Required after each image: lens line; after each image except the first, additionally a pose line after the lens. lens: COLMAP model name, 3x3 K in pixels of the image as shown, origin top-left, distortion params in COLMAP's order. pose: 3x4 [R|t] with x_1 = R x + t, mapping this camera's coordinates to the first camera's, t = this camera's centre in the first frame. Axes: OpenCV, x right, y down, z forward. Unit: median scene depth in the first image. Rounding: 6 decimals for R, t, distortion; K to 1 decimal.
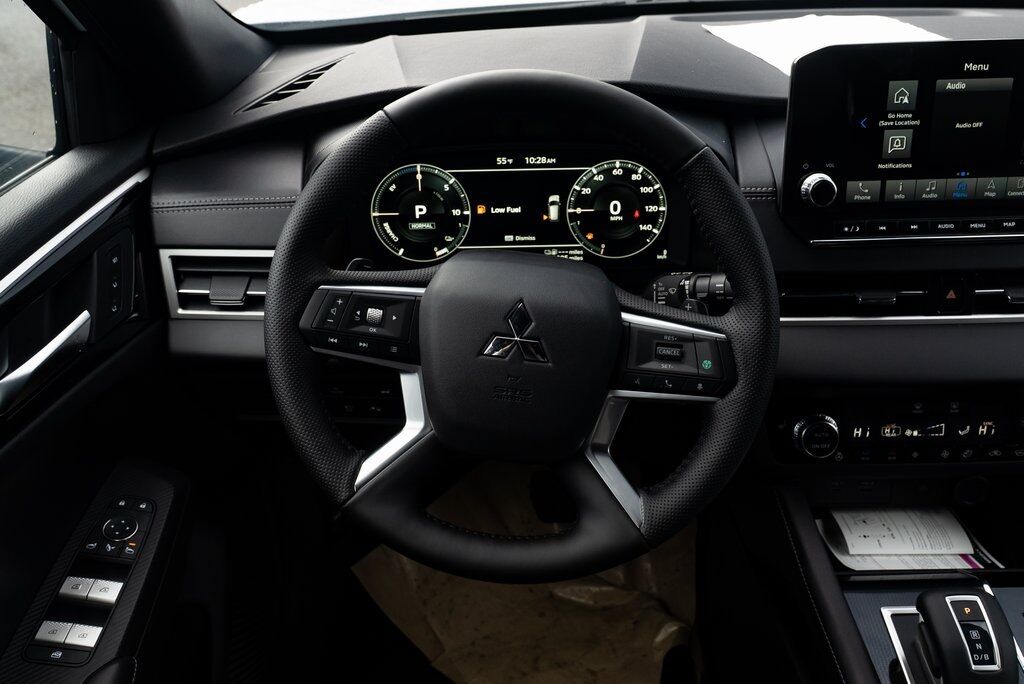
lens RADIAL K [[917.4, 0, 515.1], [0, 917.4, 338.4], [0, 0, 1]] dist [-0.012011, 0.020243]
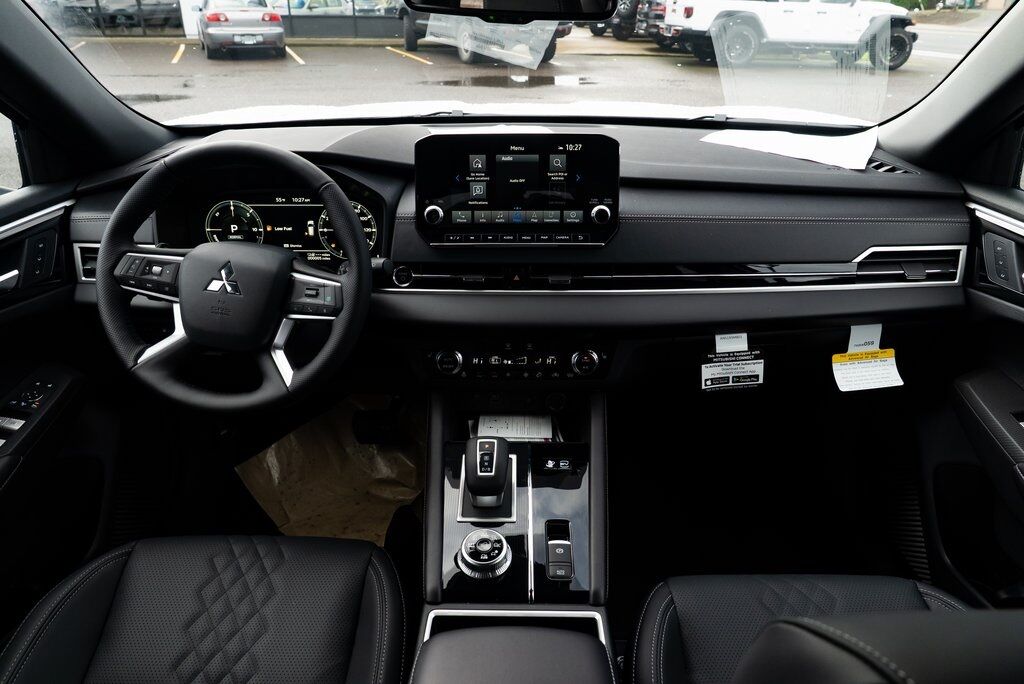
lens RADIAL K [[706.5, 0, 512.2], [0, 706.5, 346.3], [0, 0, 1]] dist [-0.030421, 0.020835]
pose [[0.999630, 0.026082, -0.007744, 0.452007], [-0.026471, 0.998122, -0.055242, 0.146668], [0.006289, 0.055427, 0.998443, -0.312697]]
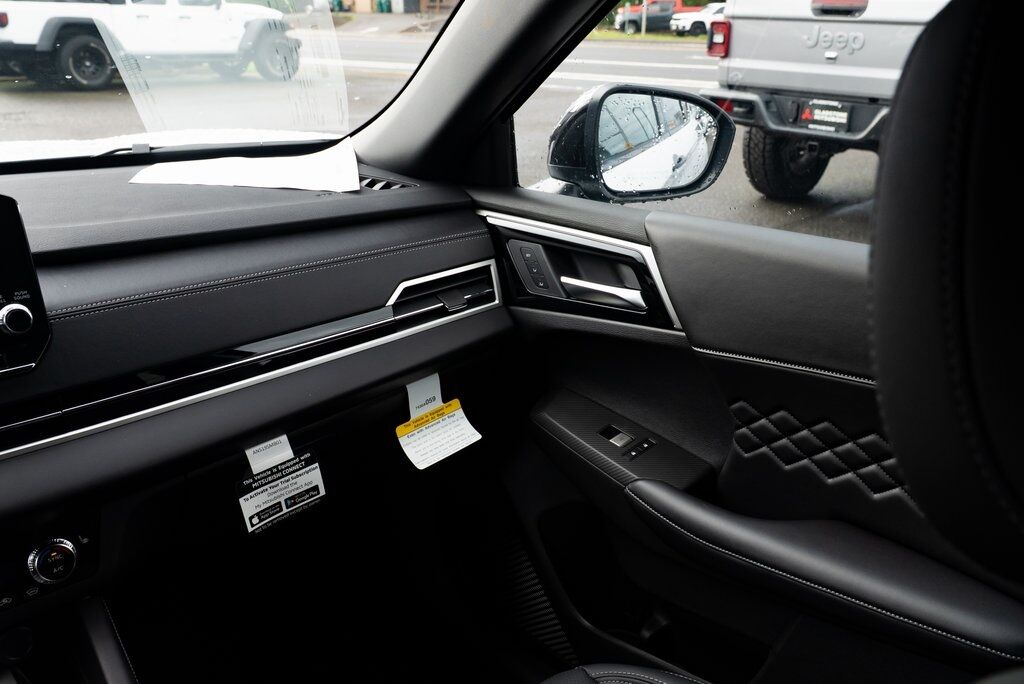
lens RADIAL K [[917.4, 0, 516.9], [0, 917.4, 337.1], [0, 0, 1]] dist [-0.012011, 0.020243]
pose [[0.759229, -0.205087, 0.617665, 0.392238], [0.310655, 0.948156, -0.067033, 0.092816], [-0.571895, 0.242774, 0.783579, -0.149202]]
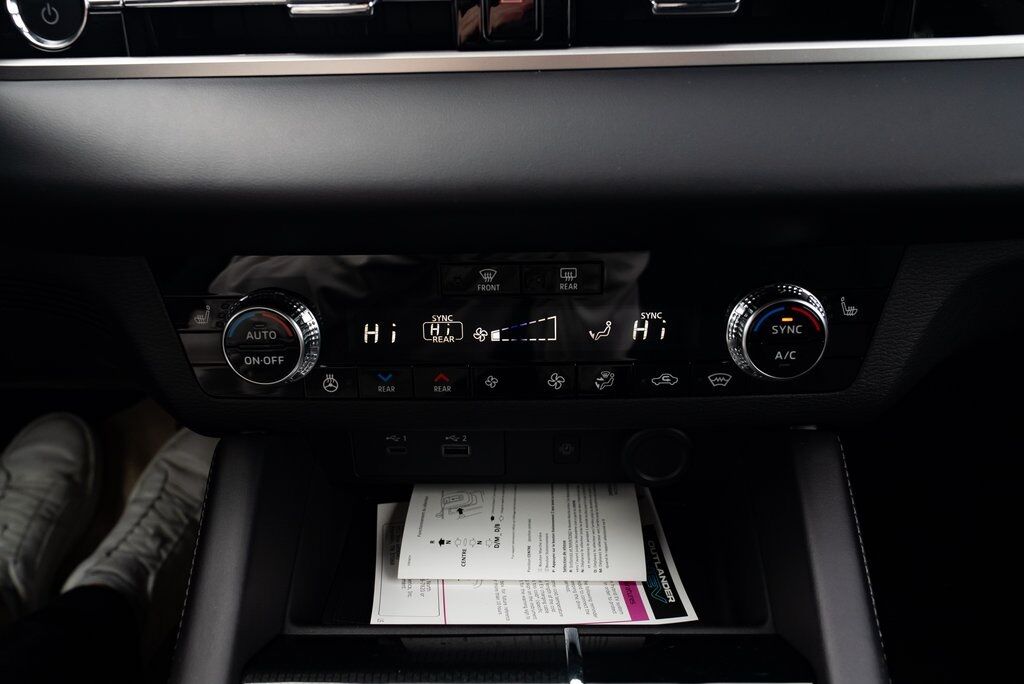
lens RADIAL K [[844.8, 0, 517.7], [0, 844.8, 342.7], [0, 0, 1]] dist [-0.003426, -0.010562]
pose [[0.999752, 0.006506, -0.021297, 0.458117], [-0.004963, 0.997414, 0.071703, 0.076386], [0.021709, -0.071579, 0.997199, 0.573928]]
